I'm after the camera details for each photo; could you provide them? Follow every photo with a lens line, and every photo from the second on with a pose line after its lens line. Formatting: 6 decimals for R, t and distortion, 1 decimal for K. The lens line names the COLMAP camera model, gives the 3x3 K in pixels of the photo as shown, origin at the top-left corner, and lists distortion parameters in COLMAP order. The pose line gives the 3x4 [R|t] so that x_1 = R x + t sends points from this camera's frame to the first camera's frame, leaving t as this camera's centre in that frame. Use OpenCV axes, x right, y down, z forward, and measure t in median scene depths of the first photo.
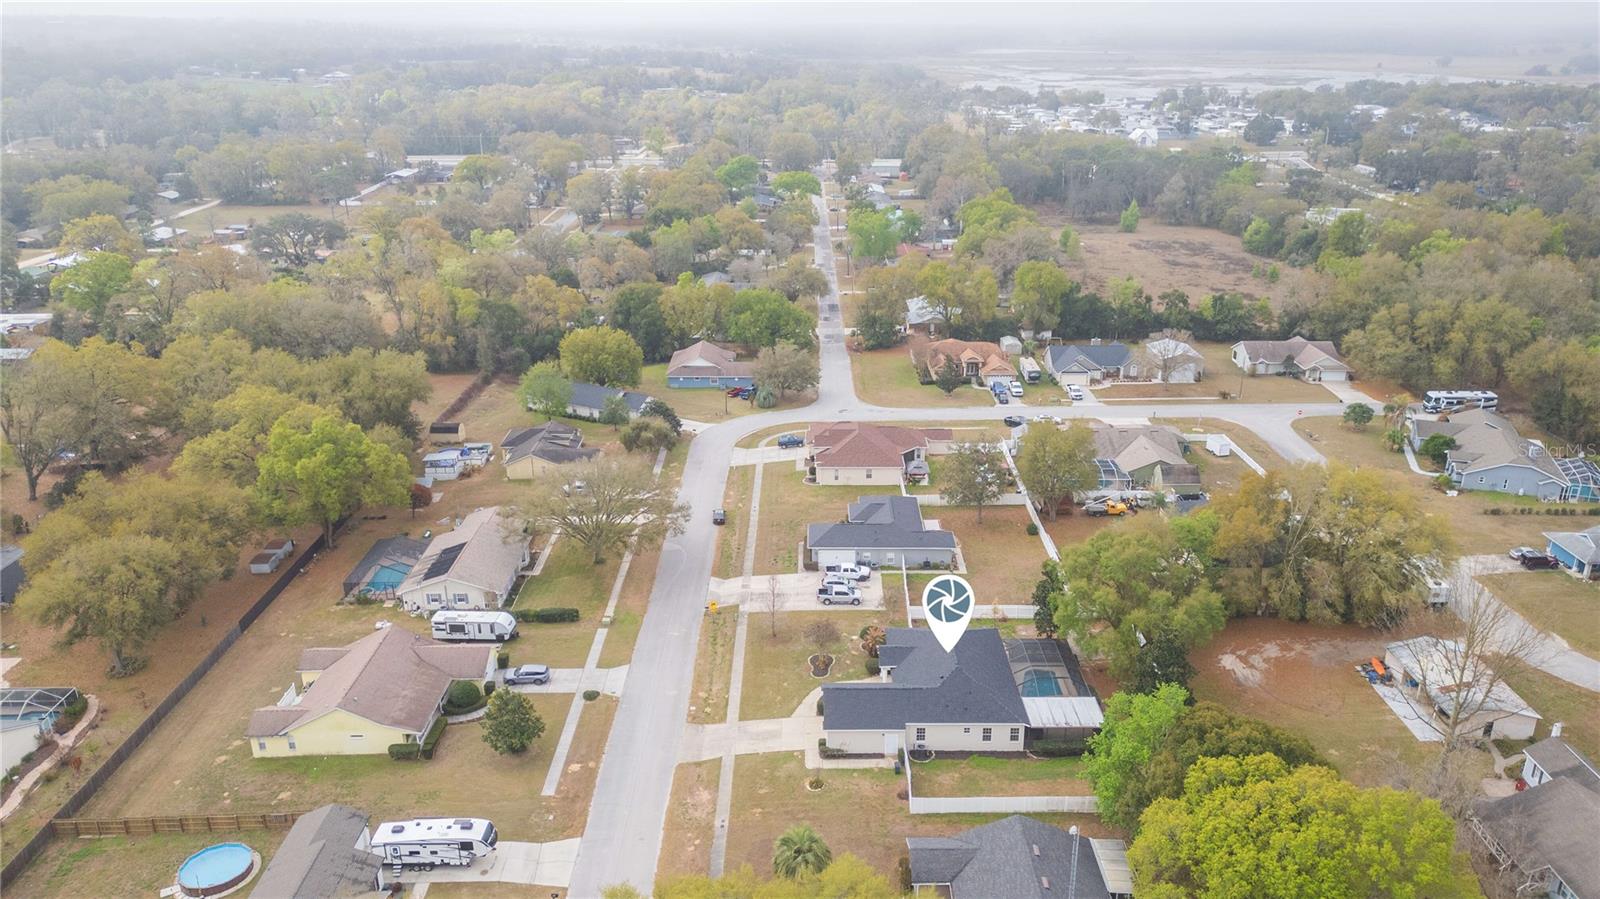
lens RADIAL K [[1128.6, 0, 819.6], [0, 1128.6, 451.0], [0, 0, 1]] dist [0.075922, -0.079992]
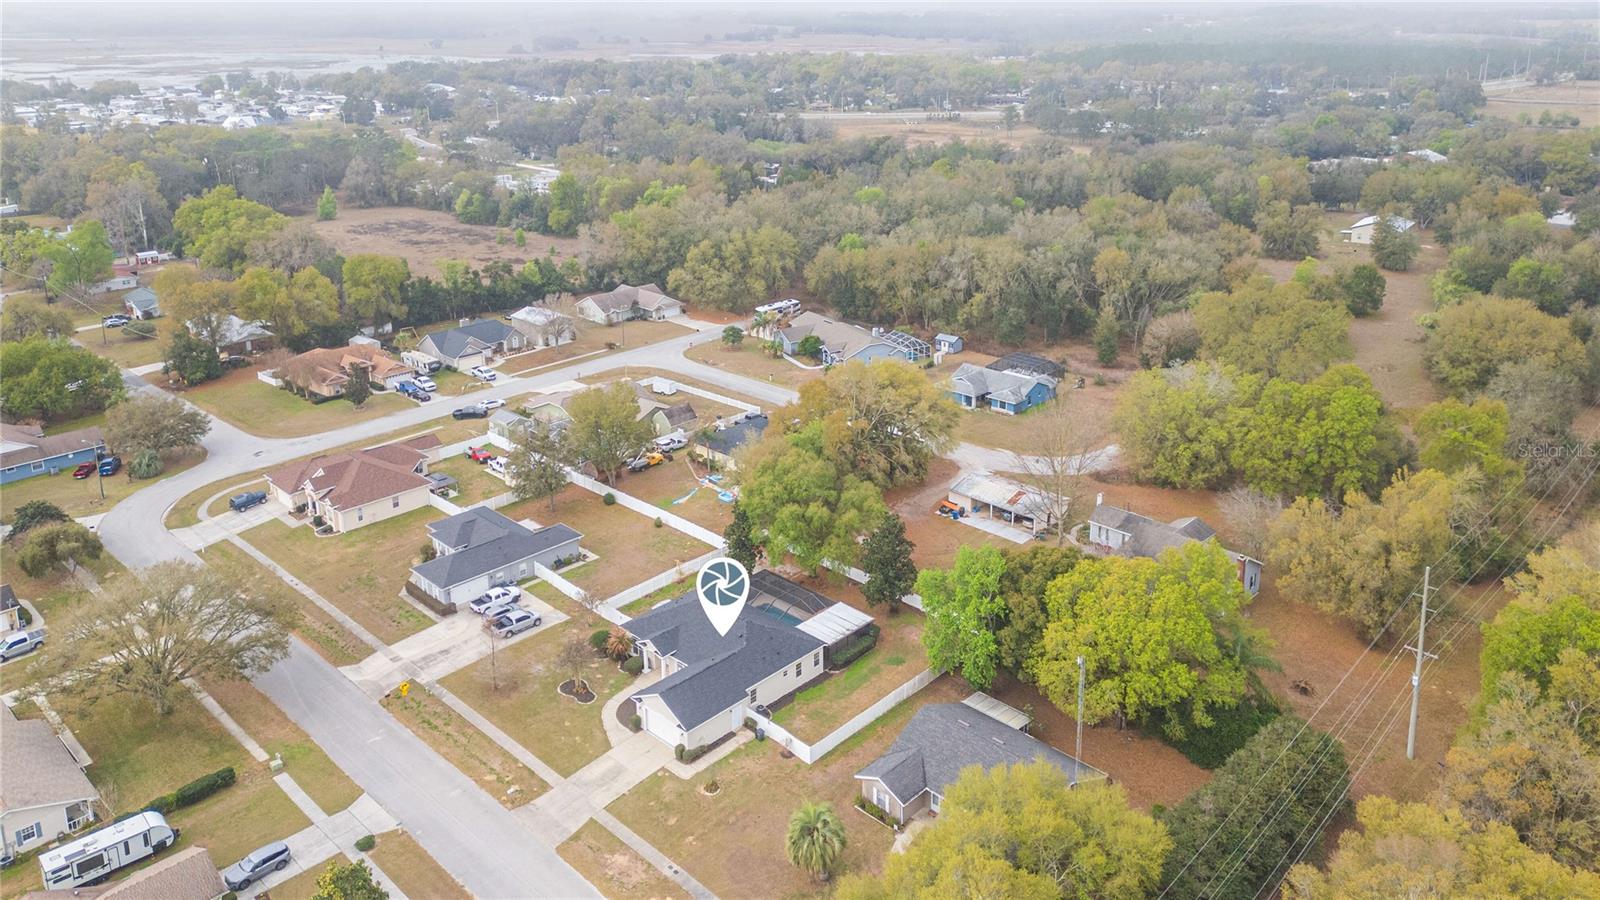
lens RADIAL K [[1148.3, 0, 794.5], [0, 1148.3, 381.3], [0, 0, 1]] dist [0.068585, -0.088630]
pose [[0.692181, -0.222260, 0.686648, -0.317265], [0.254439, 0.965465, 0.056020, -0.039209], [-0.675386, 0.135935, 0.724828, 0.126448]]
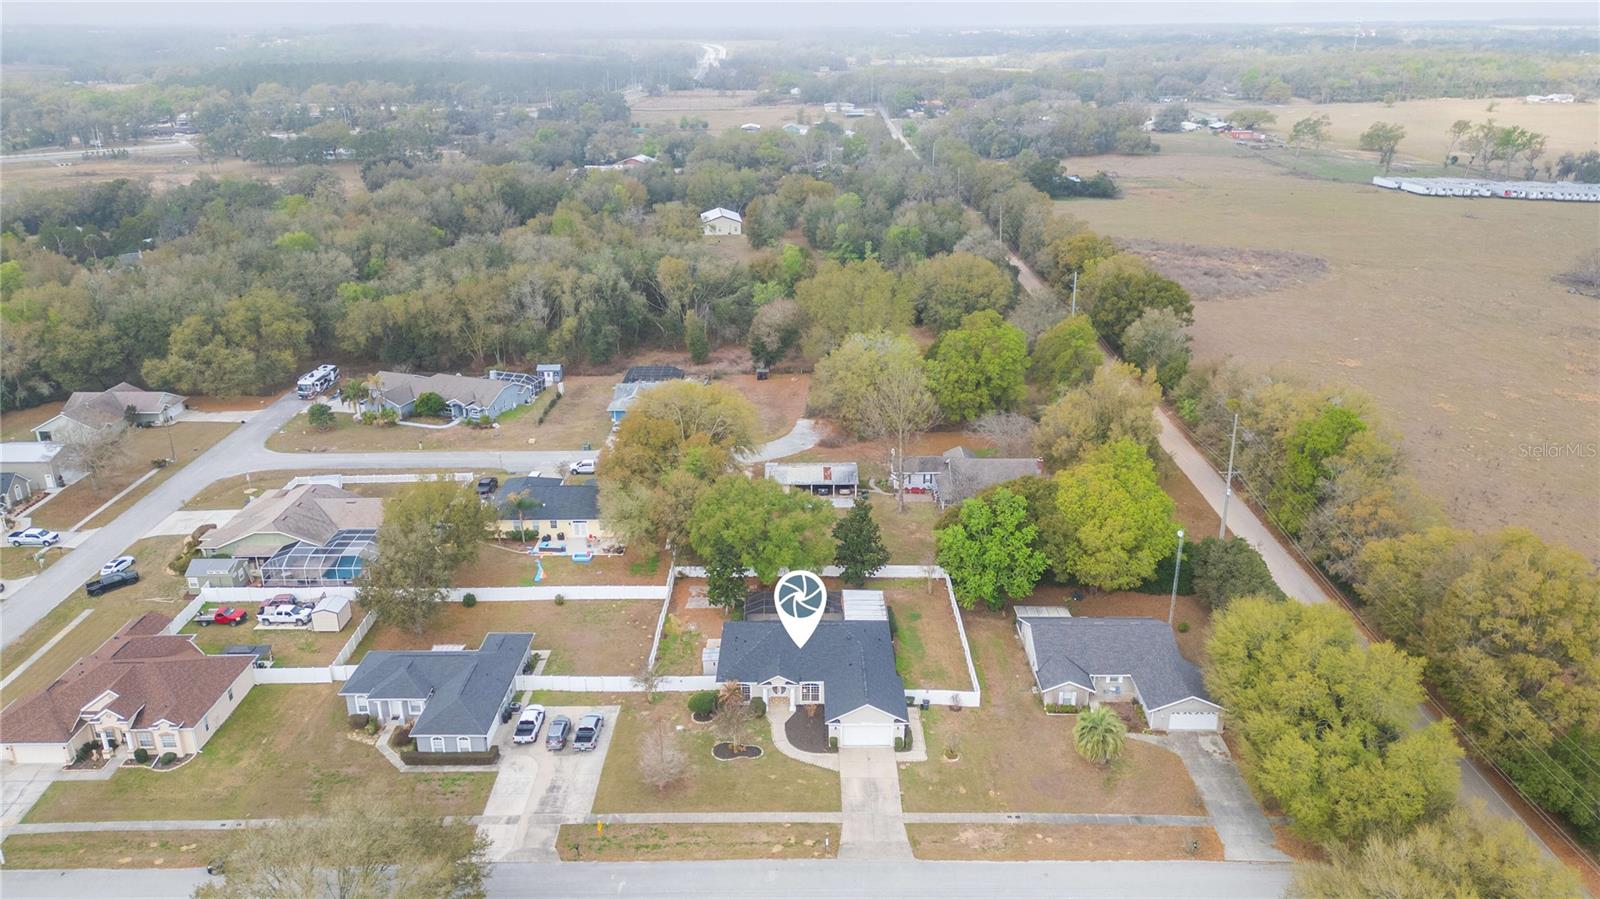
lens RADIAL K [[1128.6, 0, 819.6], [0, 1128.6, 451.0], [0, 0, 1]] dist [0.075922, -0.079992]
pose [[-0.023426, -0.348481, 0.937023, -0.512060], [0.351388, 0.874606, 0.334052, -0.195988], [-0.935937, 0.337084, 0.101964, 0.537255]]
